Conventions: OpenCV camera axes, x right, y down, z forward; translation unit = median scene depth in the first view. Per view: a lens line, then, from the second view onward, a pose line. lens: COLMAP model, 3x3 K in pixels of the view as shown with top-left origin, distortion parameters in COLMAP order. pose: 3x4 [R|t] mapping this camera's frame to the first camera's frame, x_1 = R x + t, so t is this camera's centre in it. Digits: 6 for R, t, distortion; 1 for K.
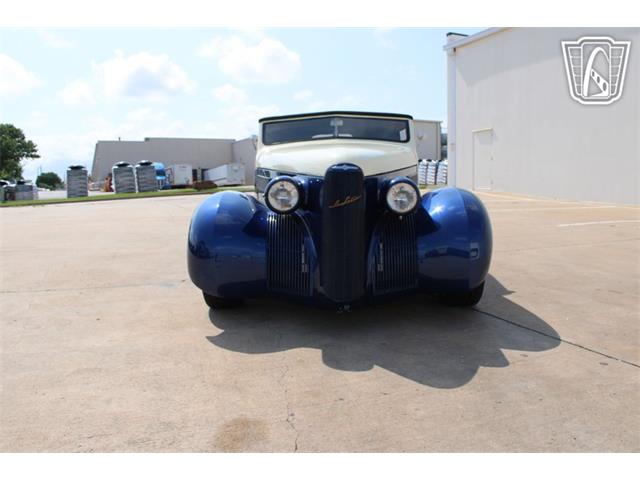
lens RADIAL K [[529.5, 0, 317.2], [0, 529.5, 237.0], [0, 0, 1]] dist [-0.173791, 0.161792]
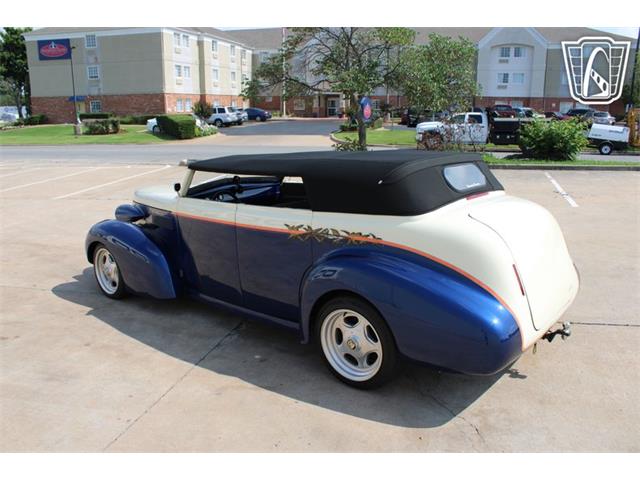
lens RADIAL K [[531.3, 0, 309.5], [0, 531.3, 232.8], [0, 0, 1]] dist [-0.167102, 0.141793]
pose [[-0.632189, 0.190480, -0.751036, 0.131049], [-0.054158, 0.956077, 0.288070, -0.066803], [0.772919, 0.222789, -0.594105, 0.293878]]
